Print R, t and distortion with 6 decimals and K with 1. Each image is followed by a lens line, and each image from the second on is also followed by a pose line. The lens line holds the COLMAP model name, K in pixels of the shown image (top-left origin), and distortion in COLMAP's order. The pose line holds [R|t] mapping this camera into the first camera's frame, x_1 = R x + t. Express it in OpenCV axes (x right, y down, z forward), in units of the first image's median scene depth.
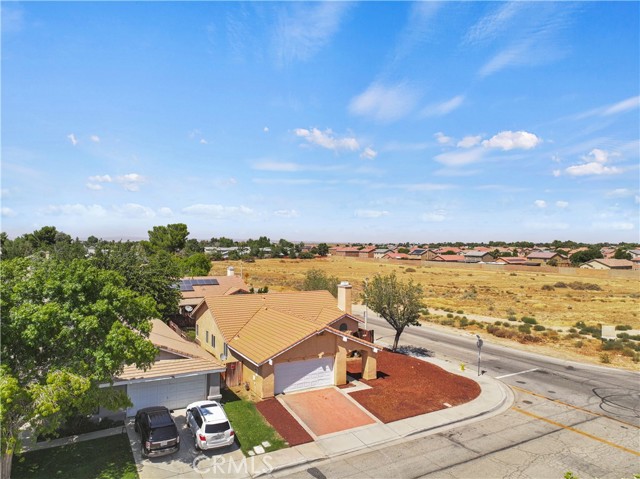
lens RADIAL K [[452.9, 0, 320.0], [0, 452.9, 239.5], [0, 0, 1]] dist [0.005924, -0.004263]
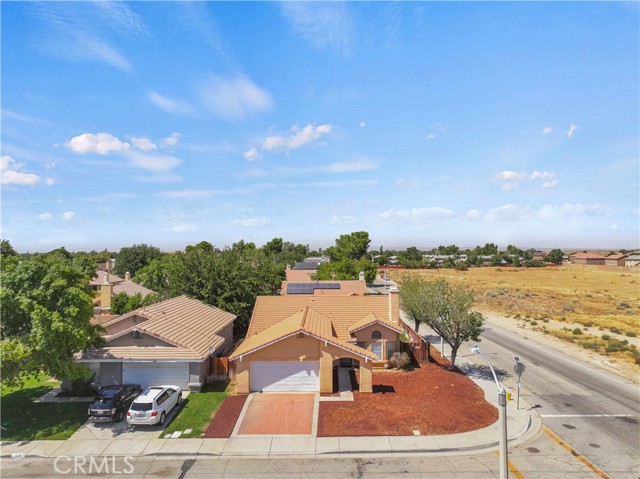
lens RADIAL K [[462.3, 0, 320.0], [0, 462.3, 239.5], [0, 0, 1]] dist [0.002098, 0.004790]
pose [[0.866475, -0.026138, -0.498536, 0.132009], [0.016724, 0.999588, -0.023342, 0.006416], [0.498941, 0.011888, 0.866555, 0.040245]]
